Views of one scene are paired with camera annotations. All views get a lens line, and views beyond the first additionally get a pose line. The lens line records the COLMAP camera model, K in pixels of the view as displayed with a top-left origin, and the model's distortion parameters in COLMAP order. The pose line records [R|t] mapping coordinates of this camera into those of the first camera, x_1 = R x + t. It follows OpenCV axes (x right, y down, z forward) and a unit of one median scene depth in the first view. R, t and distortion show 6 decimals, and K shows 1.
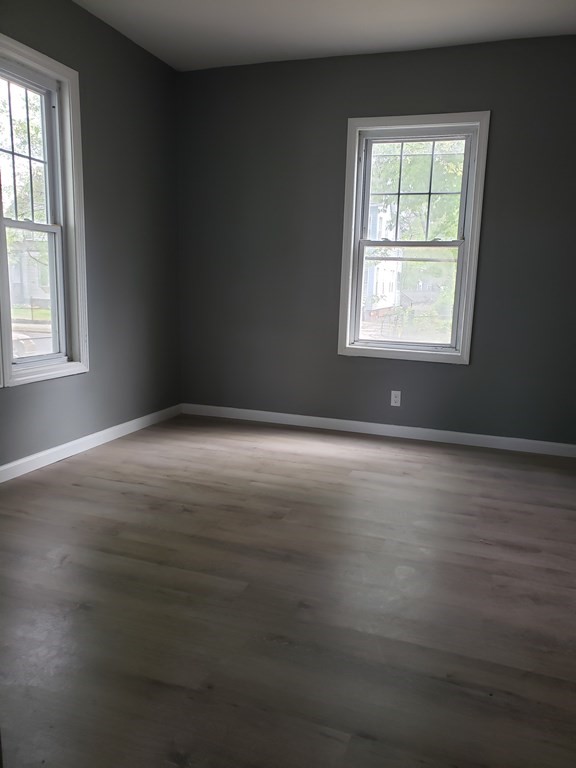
lens RADIAL K [[603.3, 0, 288.0], [0, 603.3, 384.0], [0, 0, 1]] dist [0.090926, -0.006660]
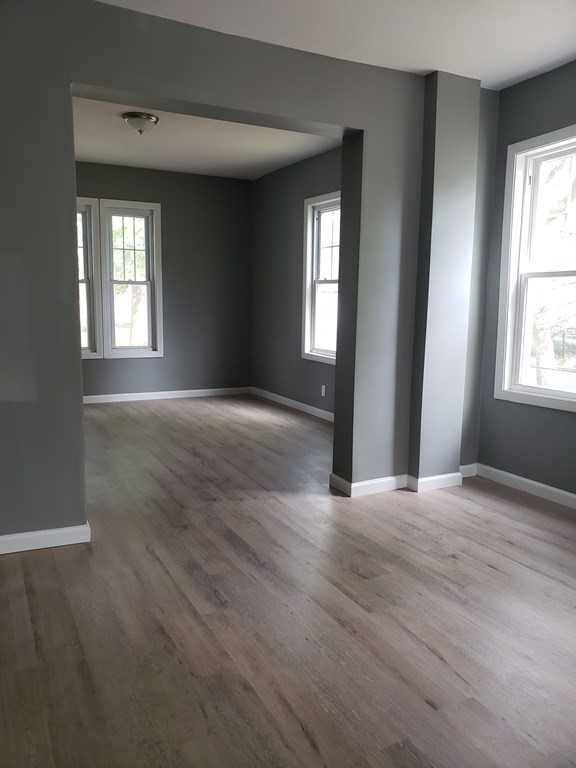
lens RADIAL K [[603.3, 0, 288.0], [0, 603.3, 384.0], [0, 0, 1]] dist [0.090926, -0.006660]
pose [[0.727939, 0.077827, -0.681211, 1.232626], [-0.112589, 0.993618, -0.006792, 0.031395], [0.676335, 0.081641, 0.732056, -0.089437]]
